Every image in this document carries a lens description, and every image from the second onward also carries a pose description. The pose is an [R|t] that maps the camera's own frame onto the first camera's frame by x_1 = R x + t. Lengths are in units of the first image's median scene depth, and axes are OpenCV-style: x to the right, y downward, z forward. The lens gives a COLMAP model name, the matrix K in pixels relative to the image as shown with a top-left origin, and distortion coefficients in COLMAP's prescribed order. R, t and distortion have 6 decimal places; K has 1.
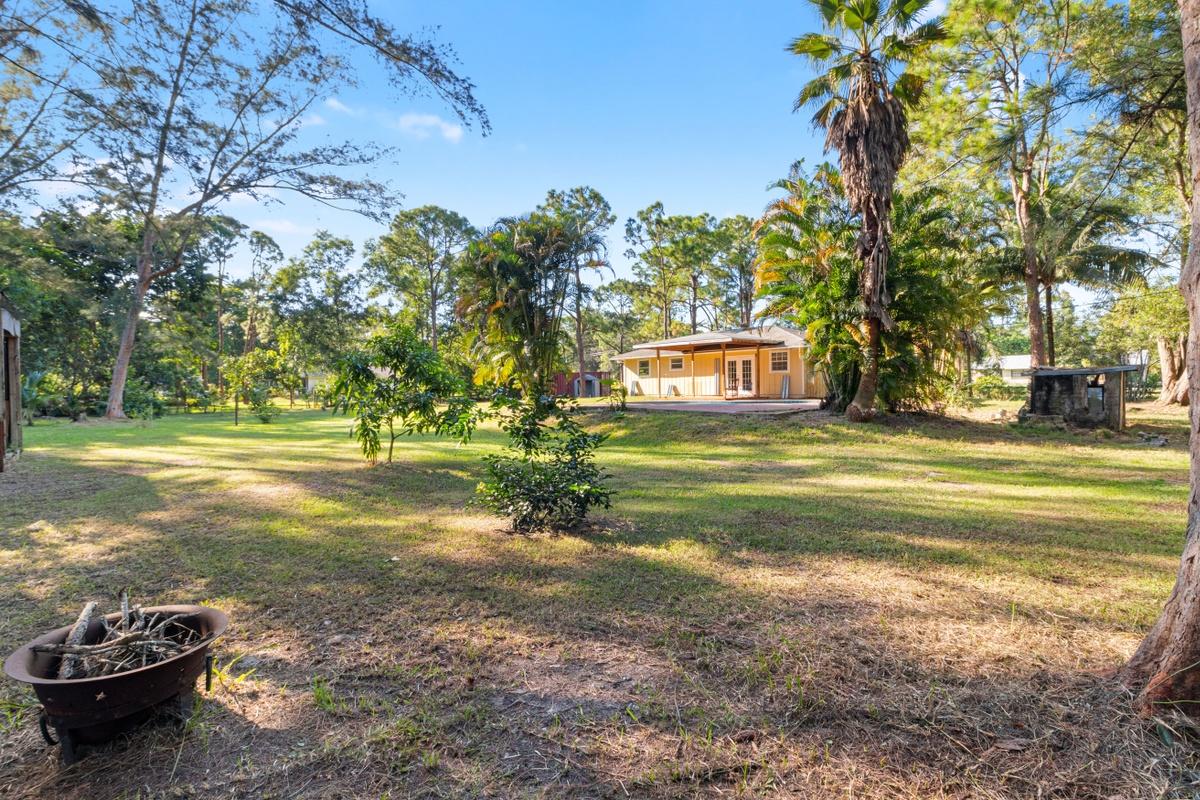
lens RADIAL K [[550.9, 0, 597.0], [0, 550.9, 390.2], [0, 0, 1]] dist [-0.000706, -0.000830]
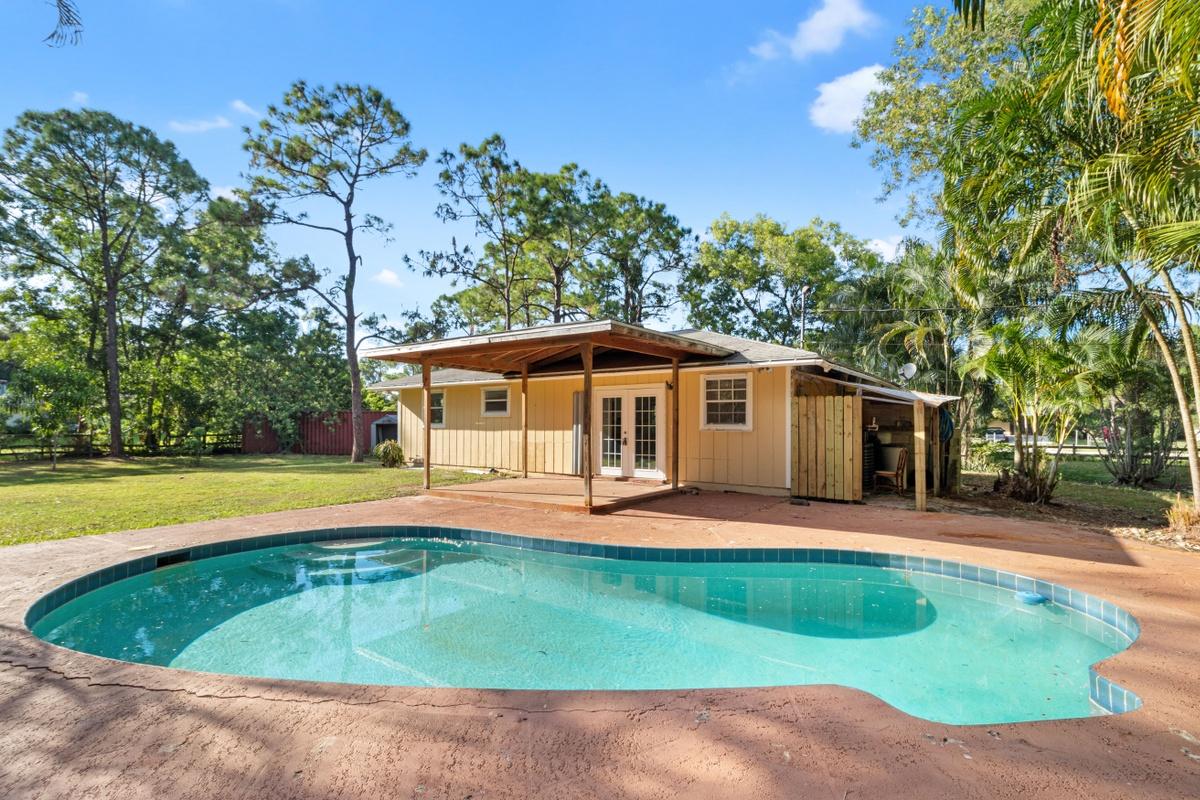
lens RADIAL K [[550.9, 0, 599.7], [0, 550.9, 404.1], [0, 0, 1]] dist [-0.000706, -0.000830]
pose [[0.976035, 0.017170, 0.216934, 0.127946], [-0.009933, 0.999358, -0.034409, -0.029662], [-0.217386, 0.031430, 0.975580, 0.520316]]
